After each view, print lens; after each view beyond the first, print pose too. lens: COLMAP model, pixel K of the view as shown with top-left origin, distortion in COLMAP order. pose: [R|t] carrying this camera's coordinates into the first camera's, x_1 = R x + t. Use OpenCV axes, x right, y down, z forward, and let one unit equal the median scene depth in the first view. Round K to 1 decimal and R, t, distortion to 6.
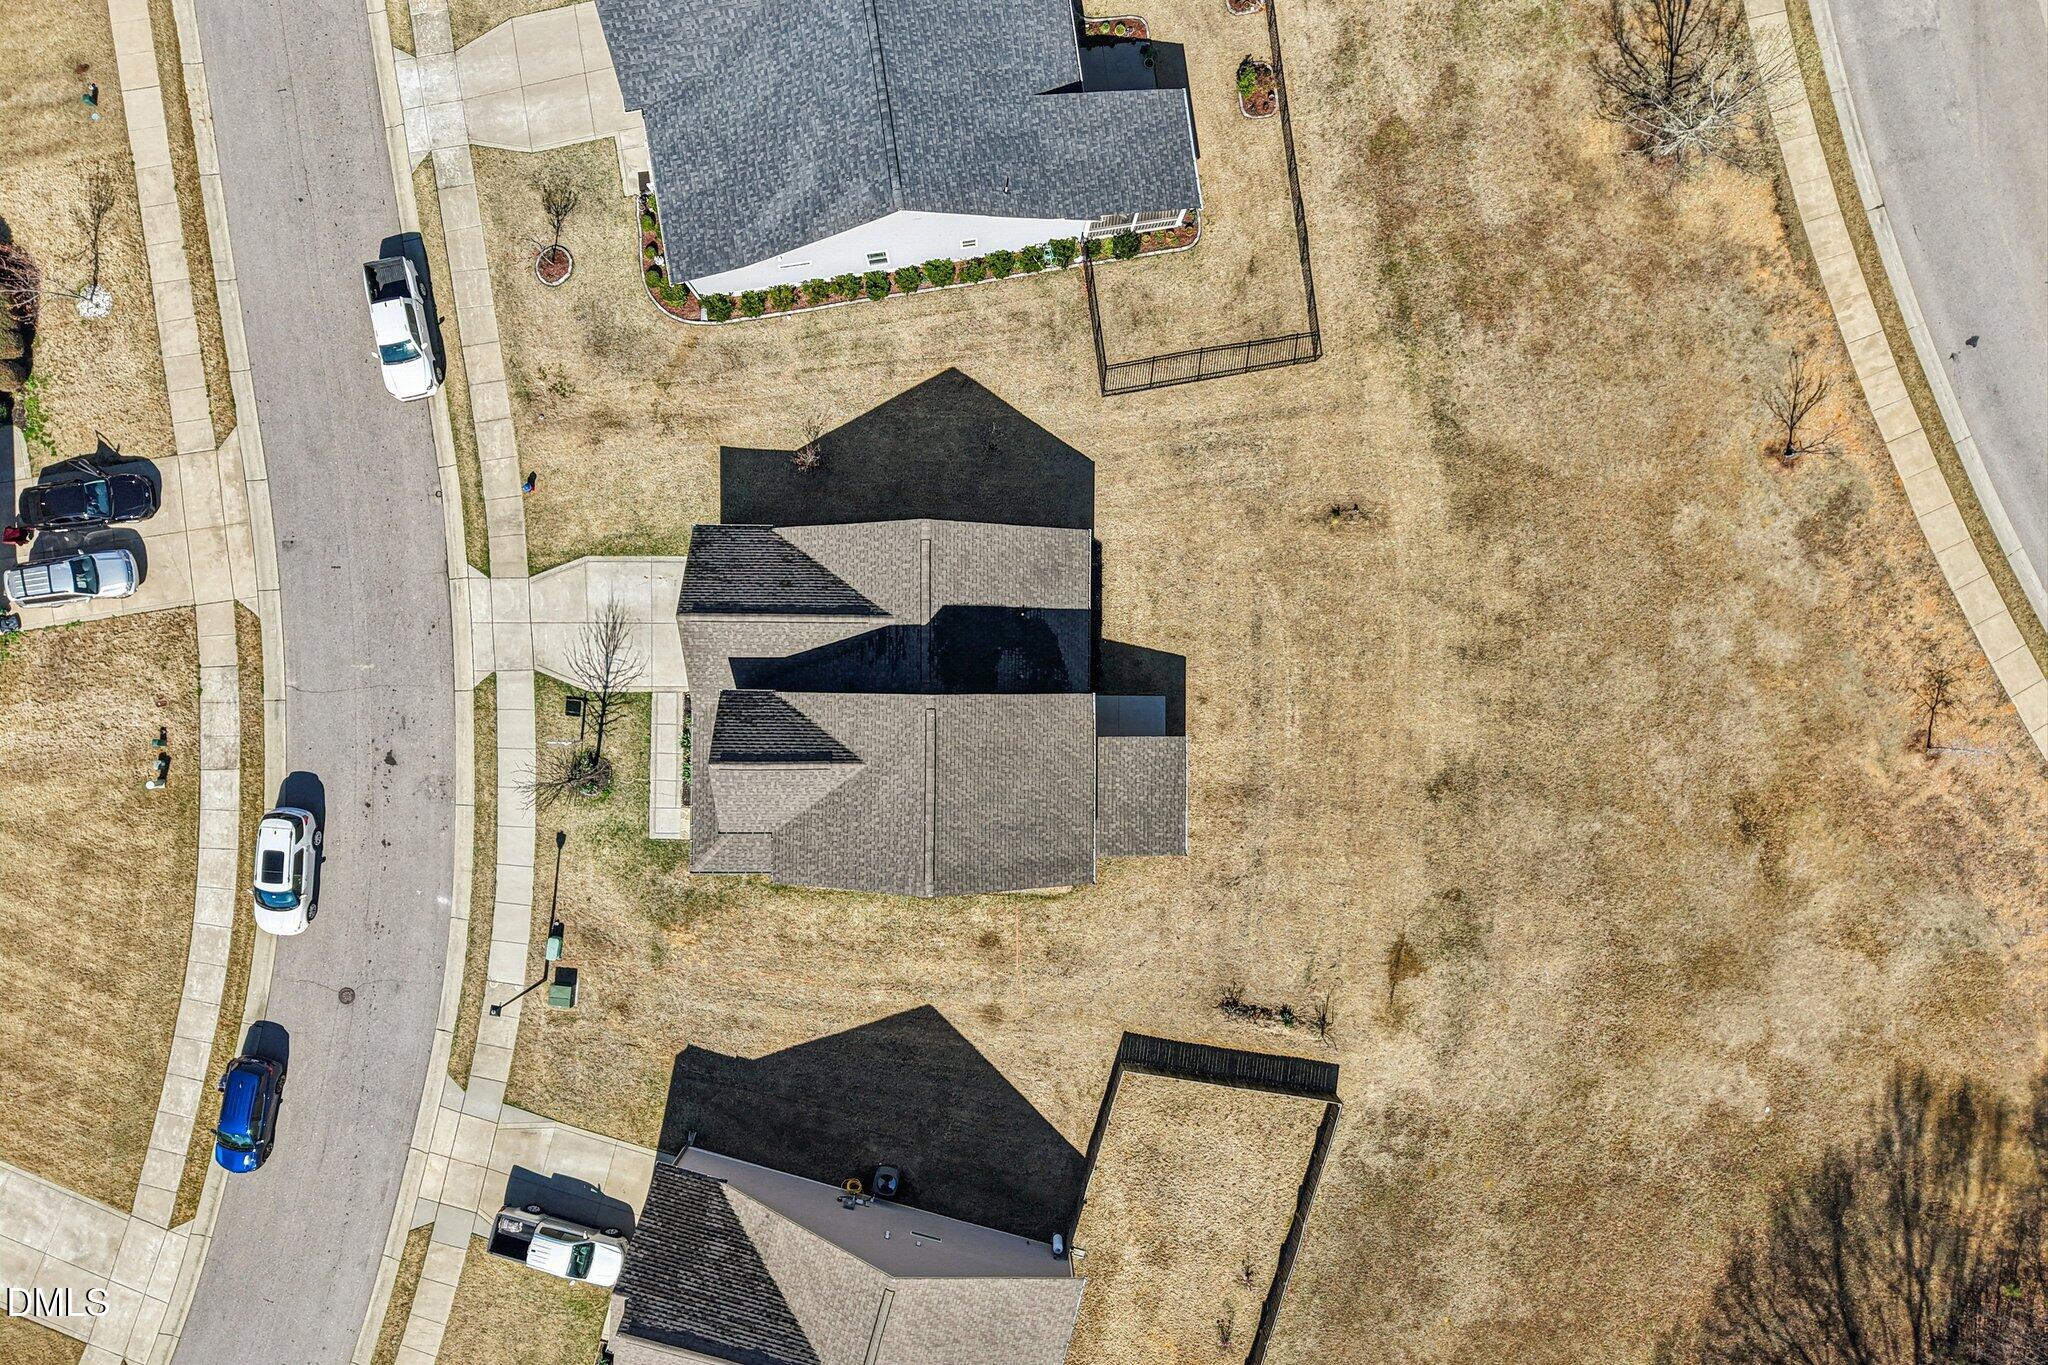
lens RADIAL K [[1411.4, 0, 1021.6], [0, 1411.4, 699.8], [0, 0, 1]] dist [0.003819, 0.000186]
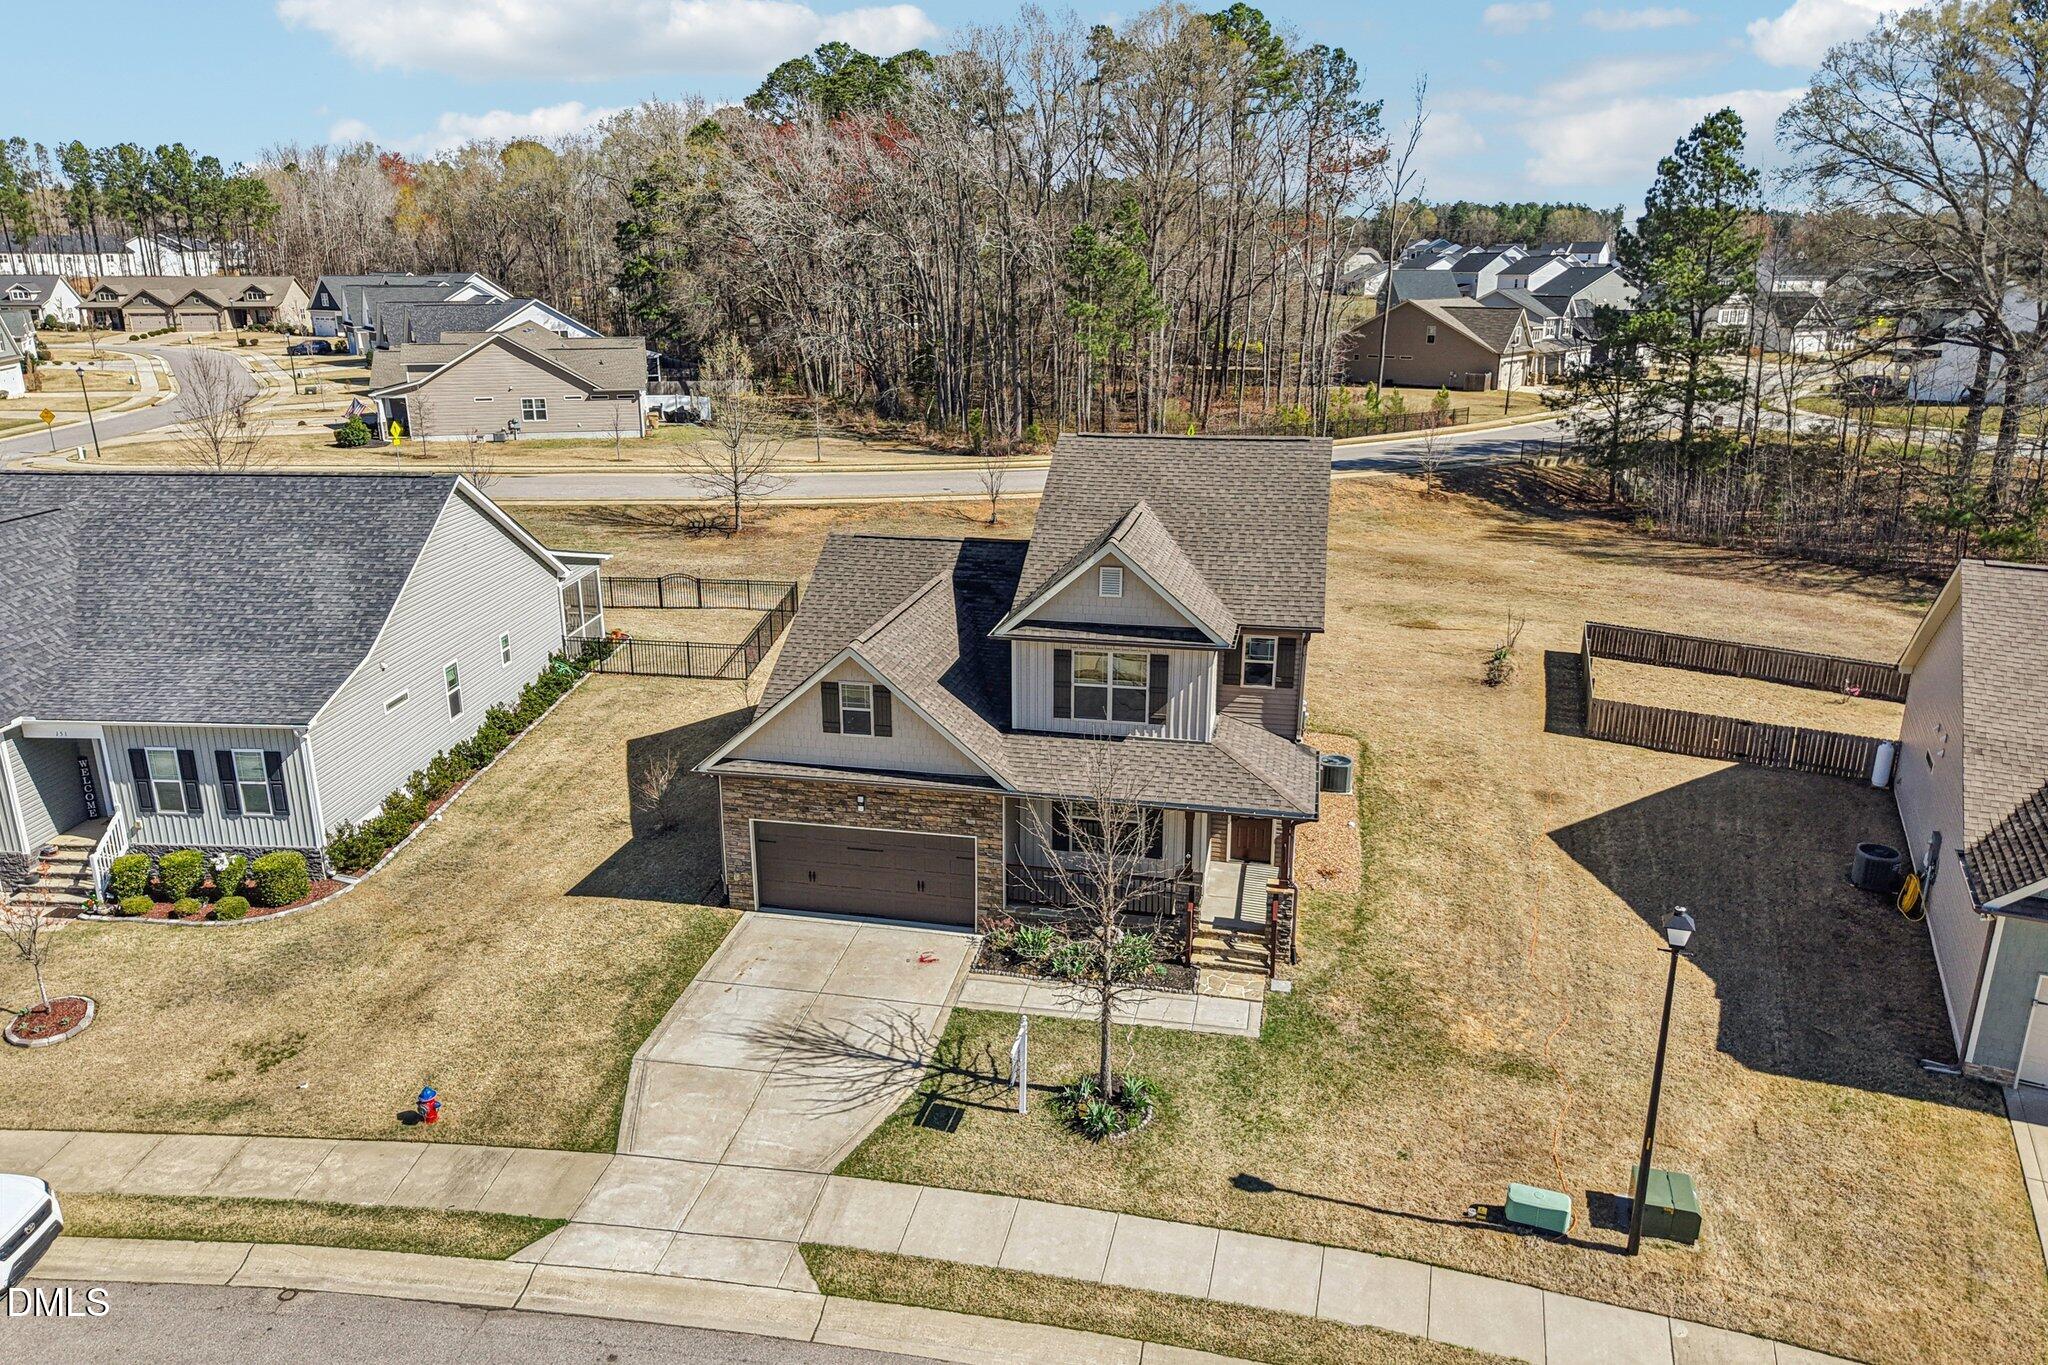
lens RADIAL K [[1389.3, 0, 1015.4], [0, 1389.3, 641.5], [0, 0, 1]] dist [0.002857, -0.001750]
pose [[0.204346, -0.279875, 0.938036, -0.670386], [0.978737, 0.041006, -0.200978, 0.106474], [0.017783, 0.959160, 0.282304, 0.742522]]
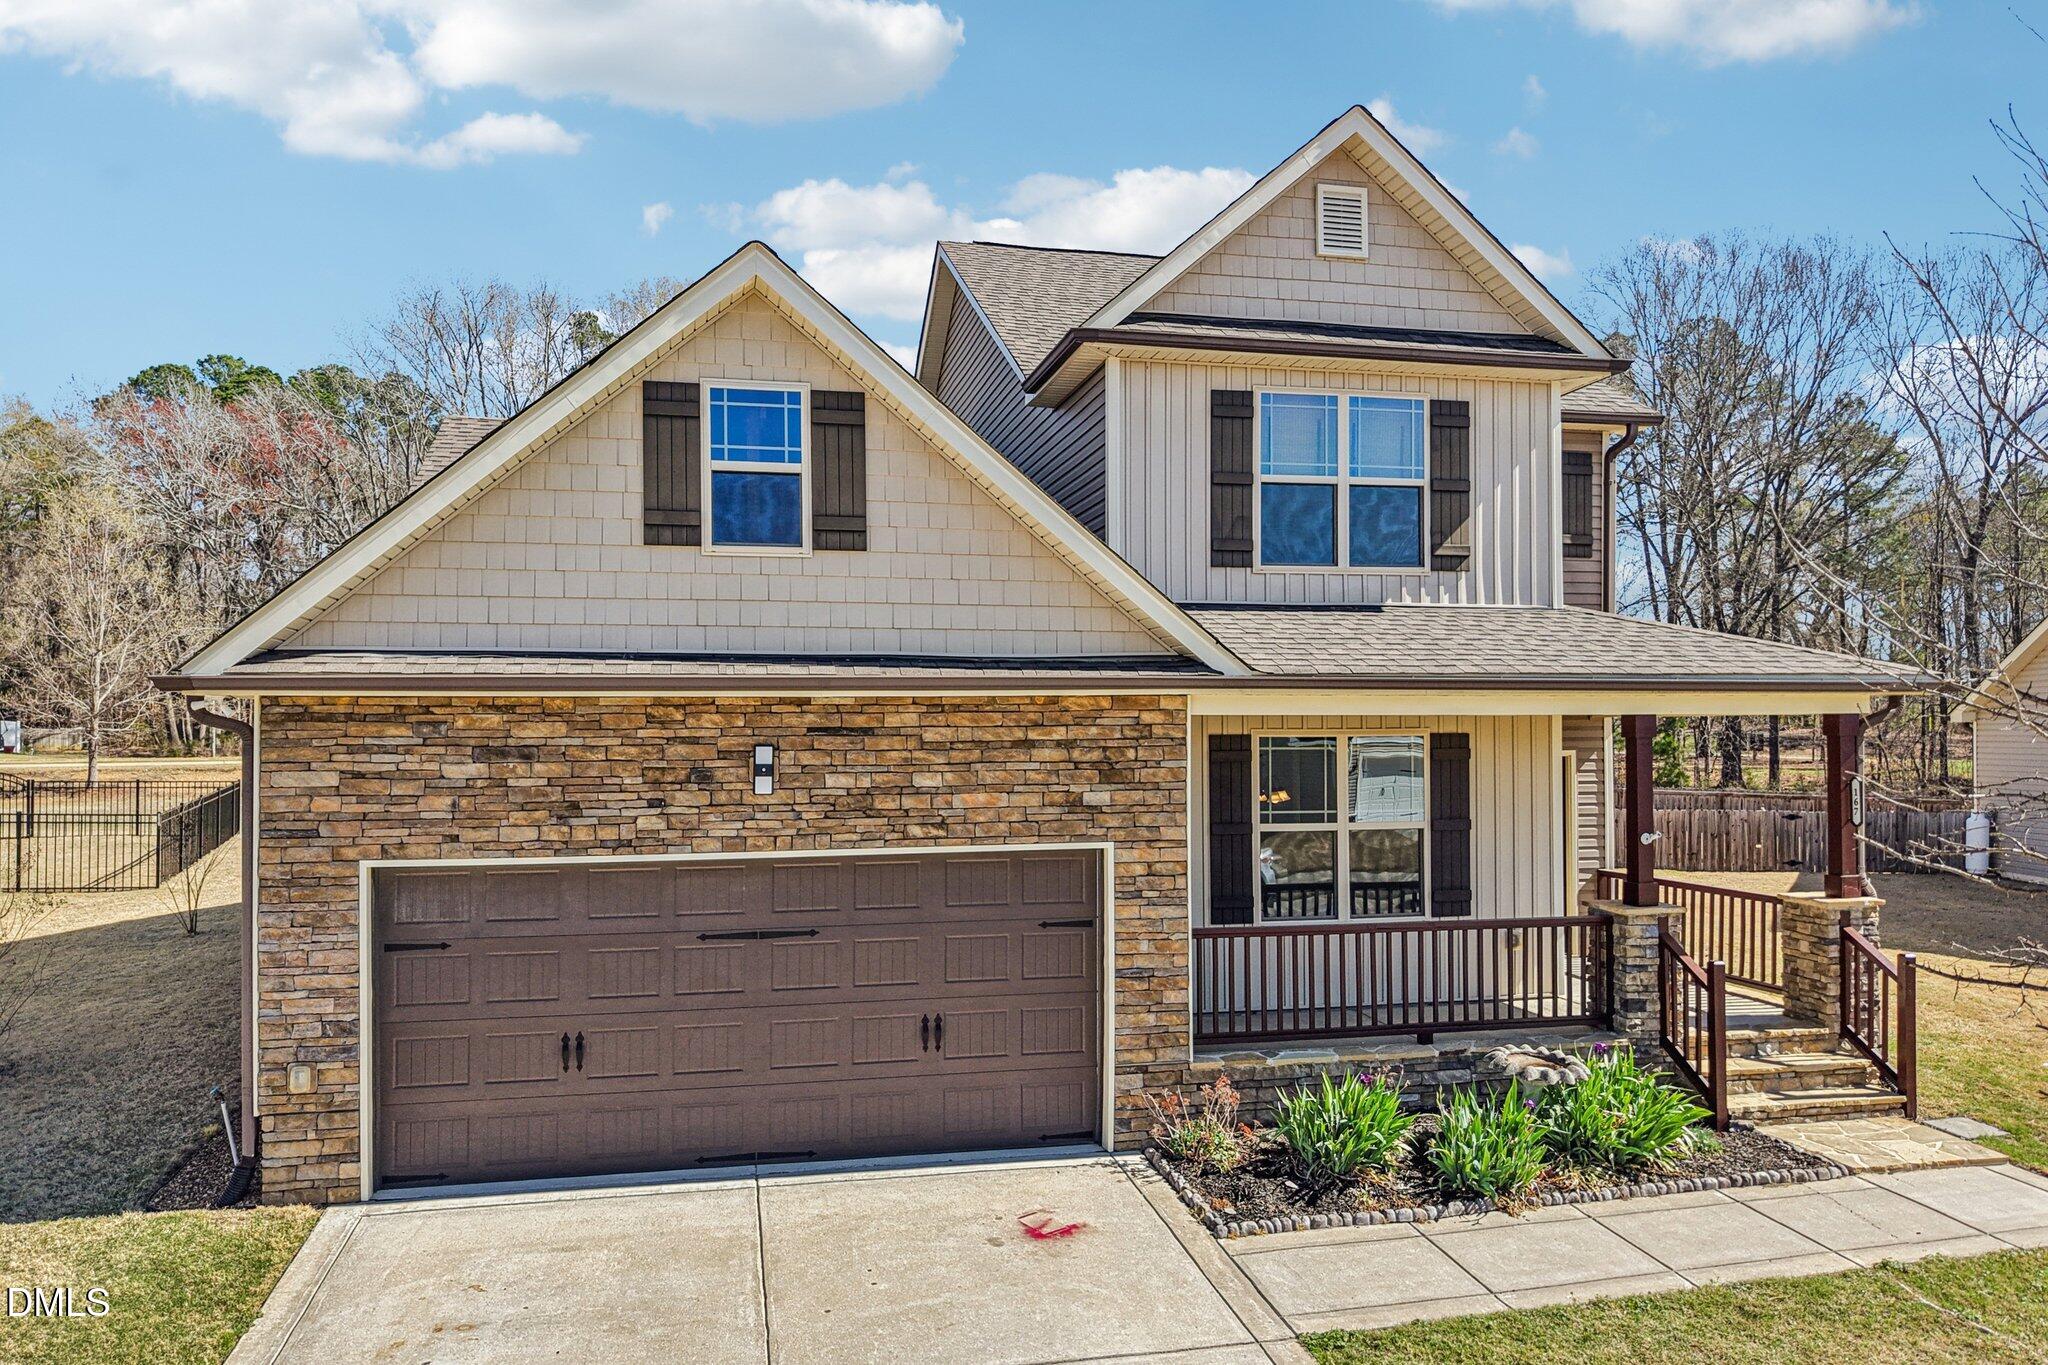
lens RADIAL K [[1393.9, 0, 1023.2], [0, 1393.9, 701.7], [0, 0, 1]] dist [-0.004489, -0.007636]
pose [[-0.215583, -0.005951, 0.976467, -0.382678], [0.976424, -0.012495, 0.215498, -0.057456], [0.010918, 0.999904, 0.008504, 0.936980]]
